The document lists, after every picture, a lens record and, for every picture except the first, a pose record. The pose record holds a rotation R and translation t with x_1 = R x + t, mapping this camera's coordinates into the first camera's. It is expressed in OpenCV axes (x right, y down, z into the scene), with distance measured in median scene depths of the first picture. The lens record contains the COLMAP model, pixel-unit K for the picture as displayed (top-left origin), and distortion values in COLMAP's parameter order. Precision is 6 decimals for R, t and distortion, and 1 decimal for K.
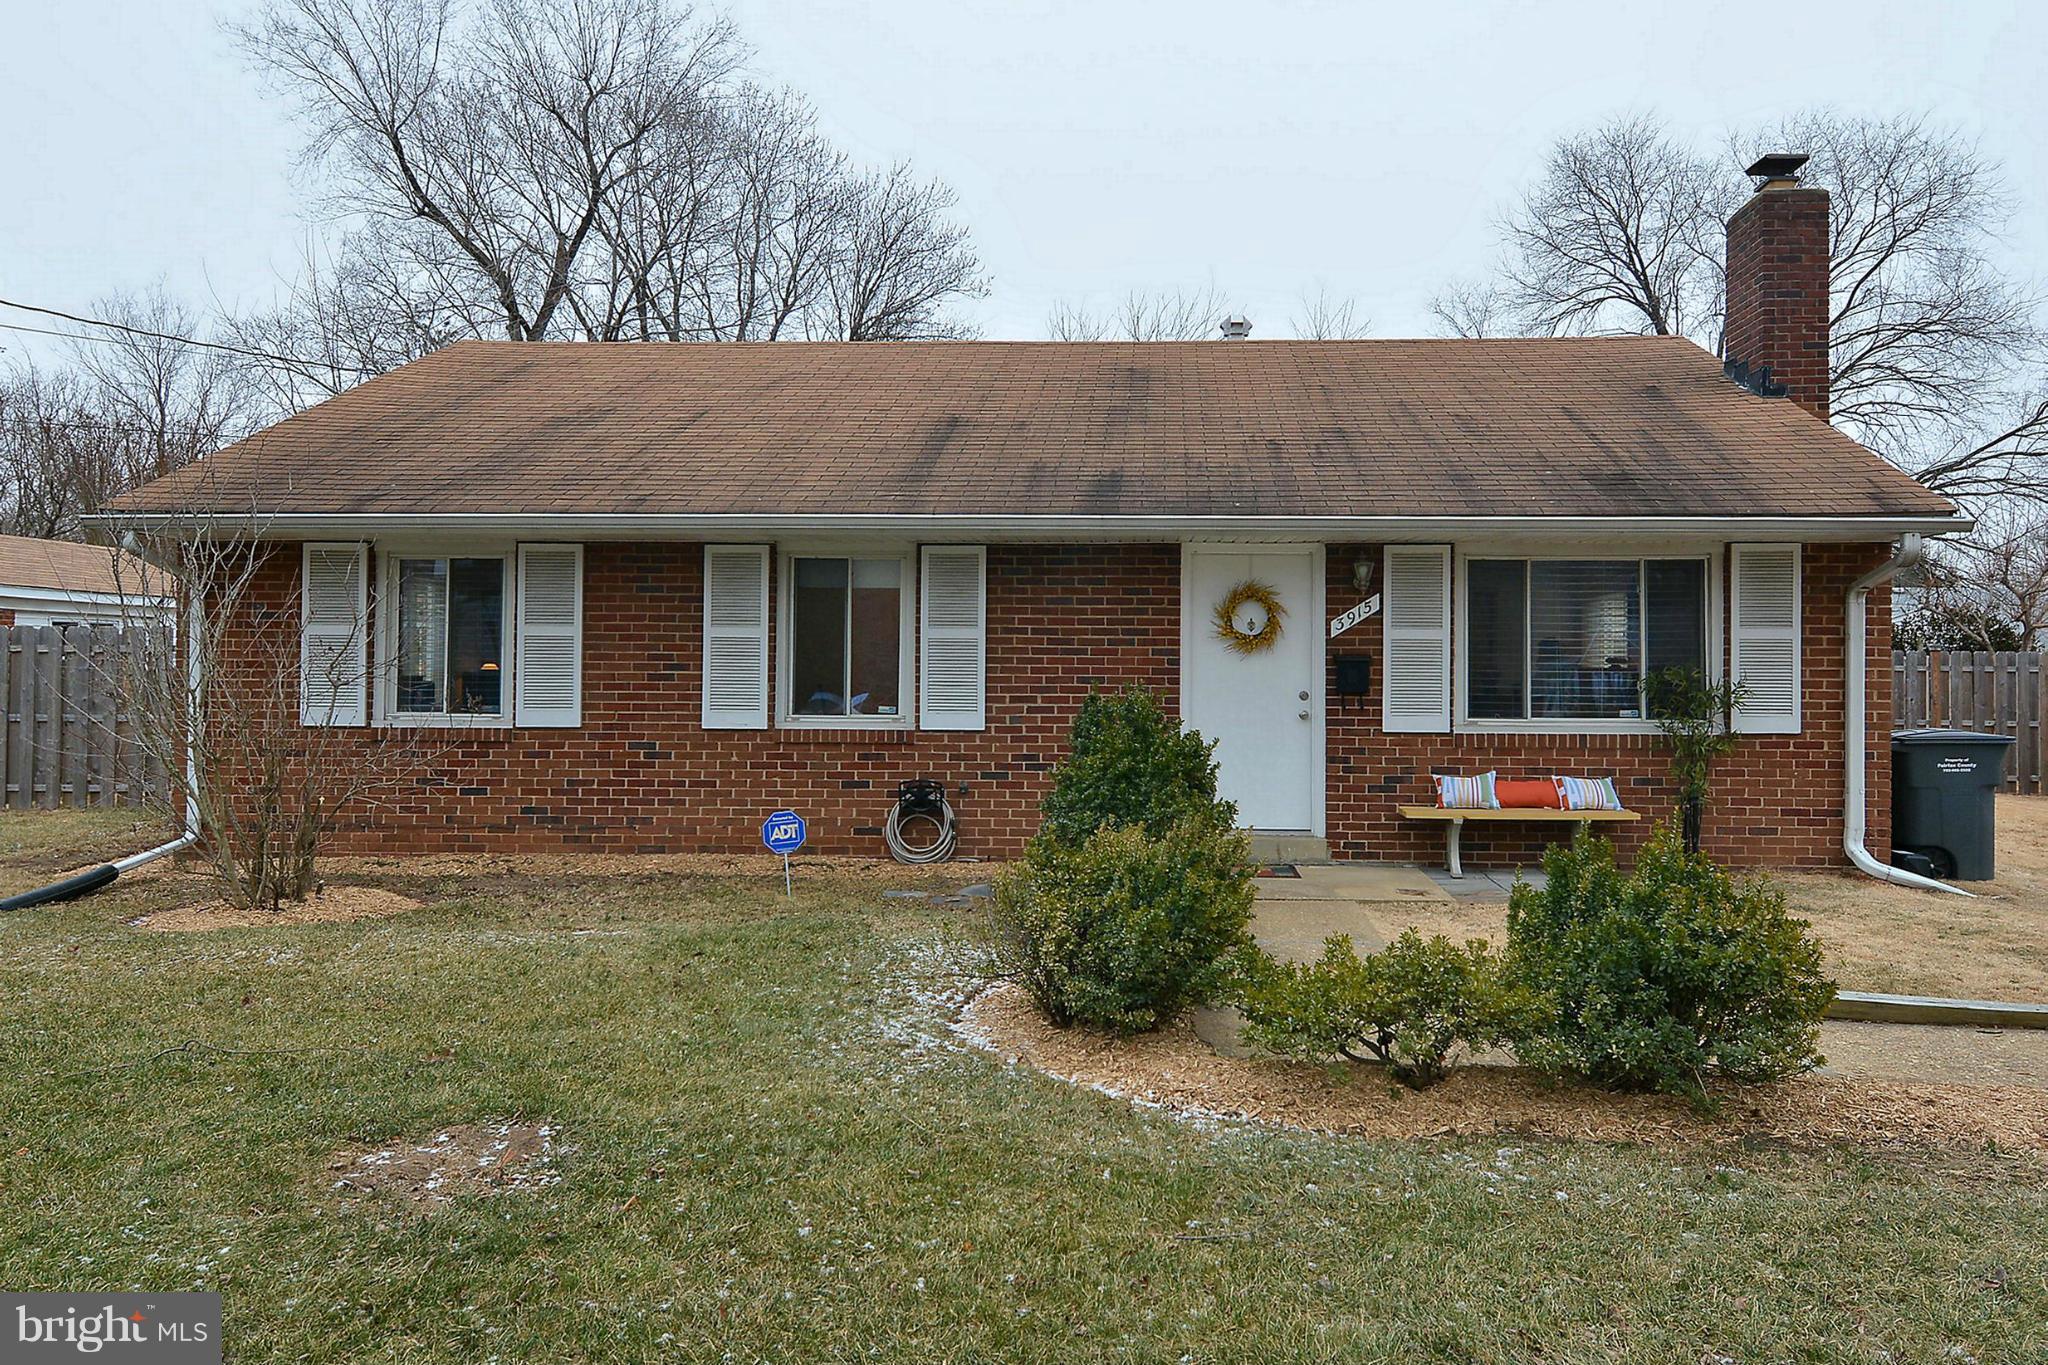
lens RADIAL K [[1475.7, 0, 930.1], [0, 1475.7, 676.4], [0, 0, 1]] dist [0.085008, -0.116145]
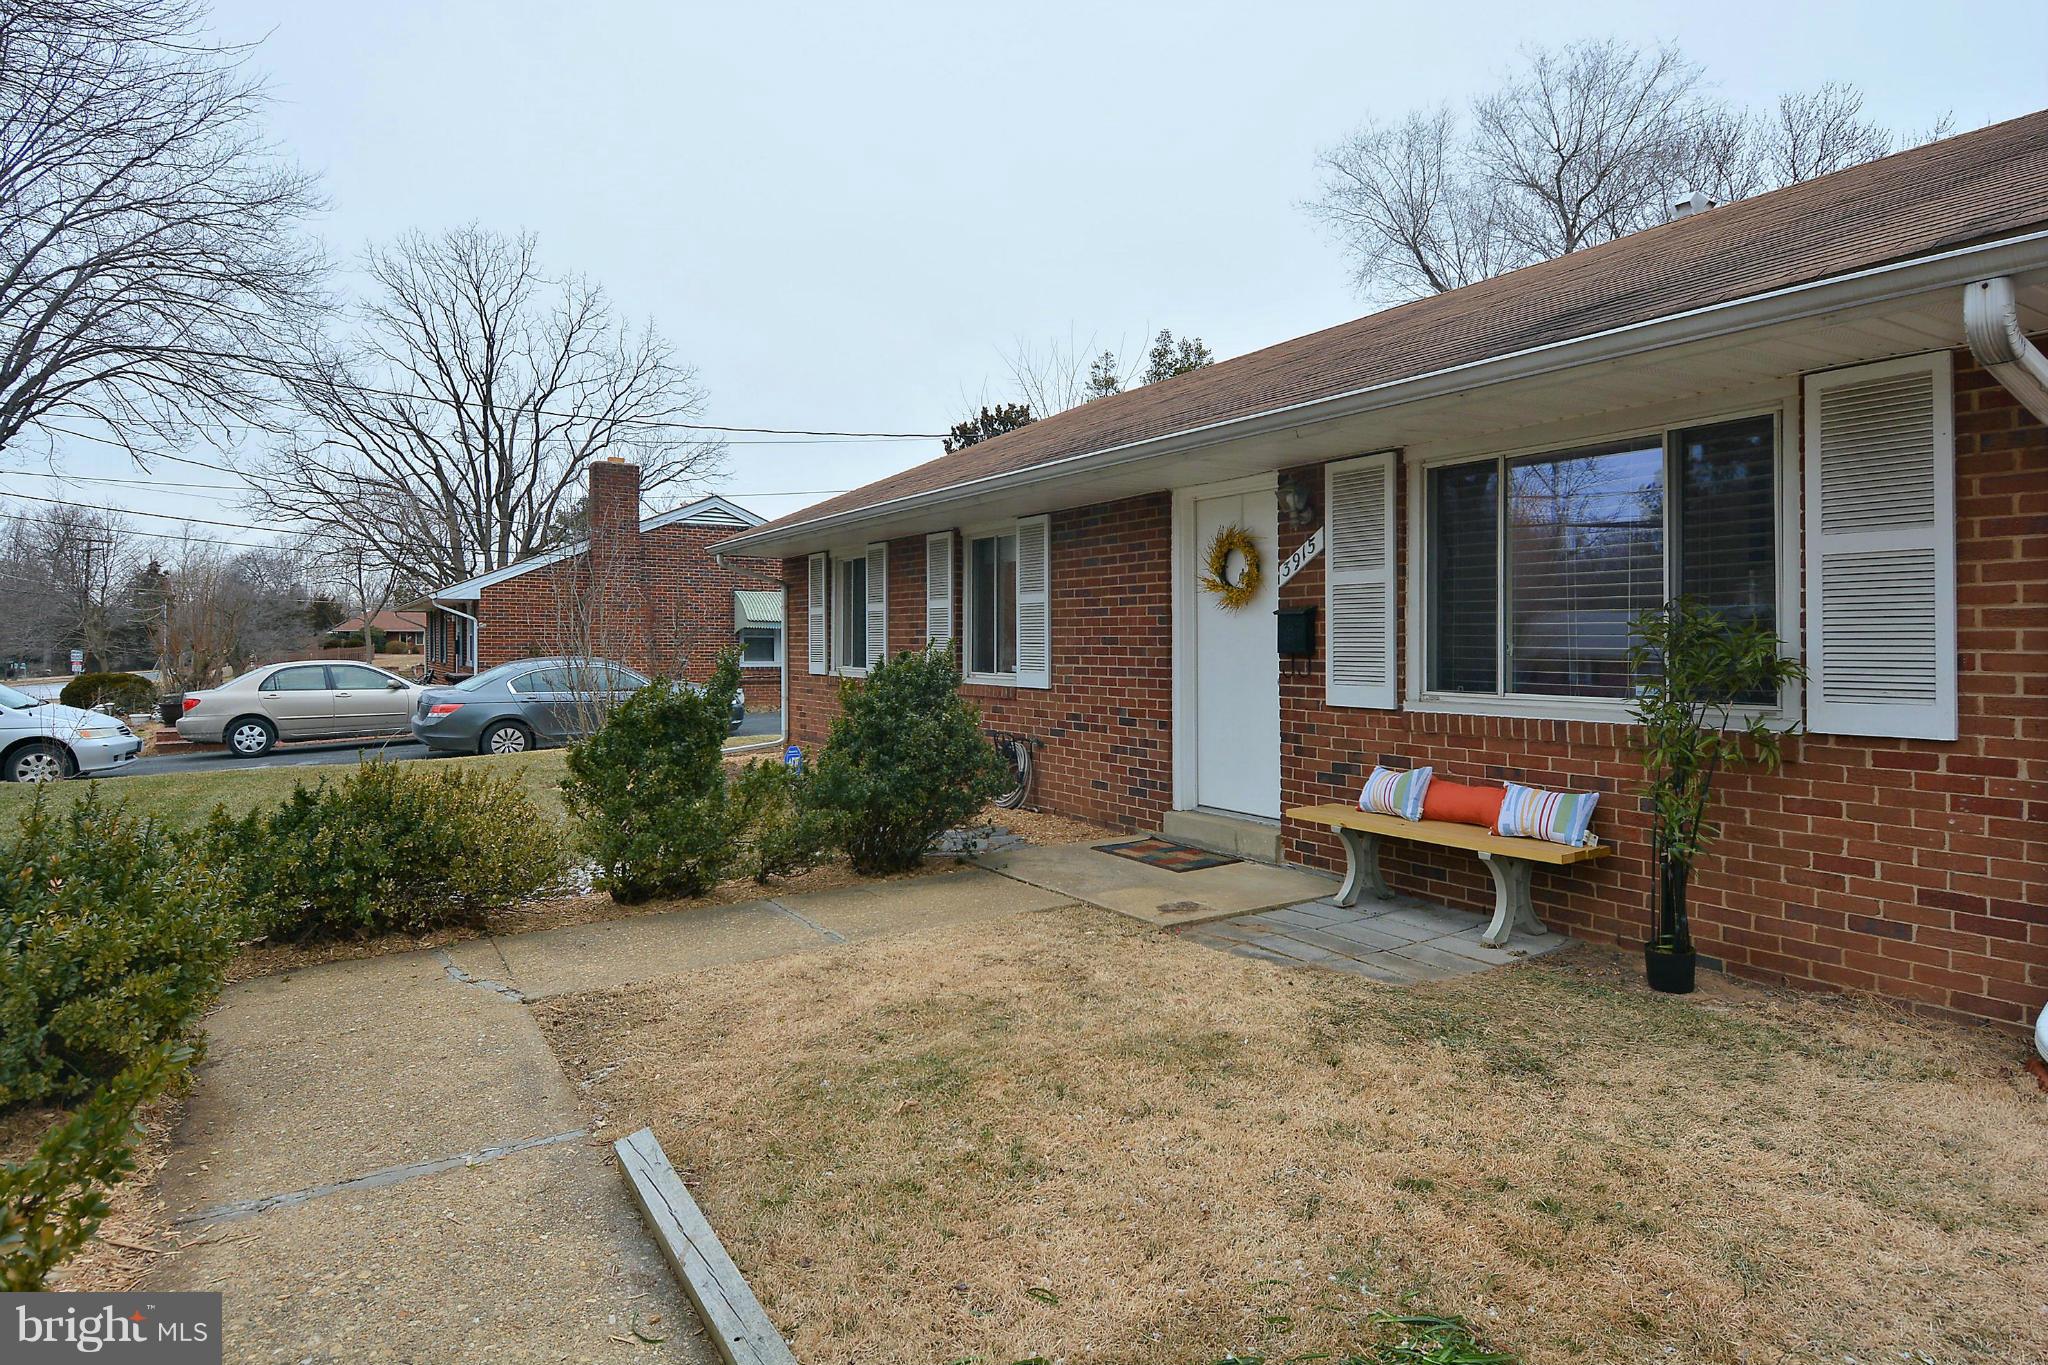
lens RADIAL K [[1056.5, 0, 1037.5], [0, 1056.5, 651.7], [0, 0, 1]] dist [0.057725, -0.047894]
pose [[0.646002, 0.002798, -0.763330, 0.611702], [-0.004538, 0.999990, -0.000176, 0.009908], [0.763322, 0.003578, 0.646008, 0.510586]]
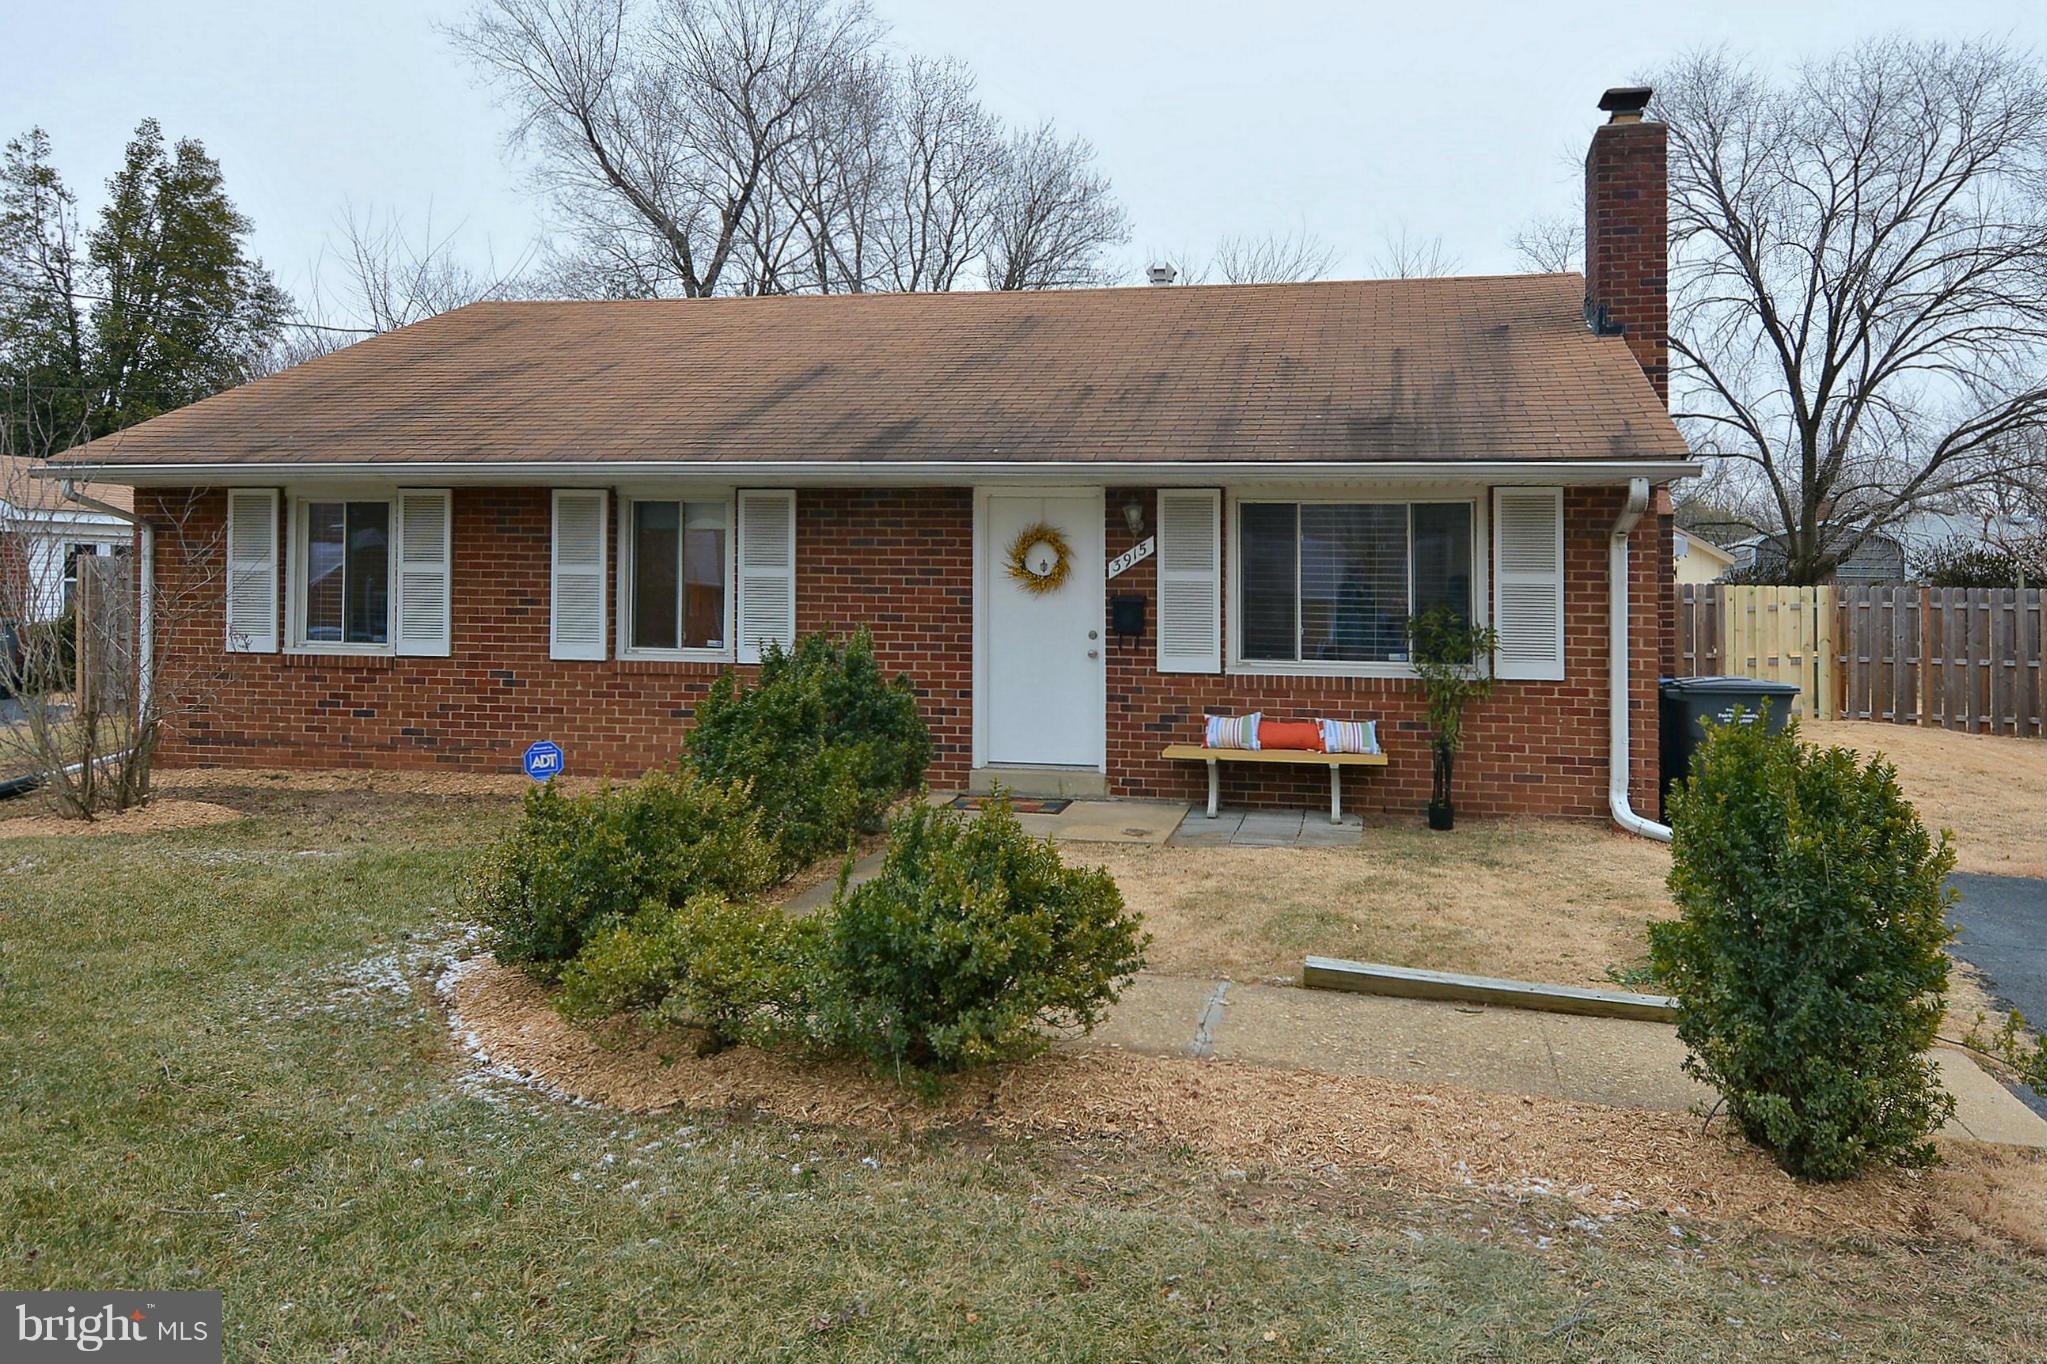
lens RADIAL K [[1368.8, 0, 975.9], [0, 1368.8, 583.2], [0, 0, 1]] dist [0.052326, -0.068463]
pose [[0.991089, 0.005122, -0.133103, 0.297367], [-0.006100, 0.999957, -0.006940, -0.015707], [0.133062, 0.007690, 0.991078, 0.048433]]
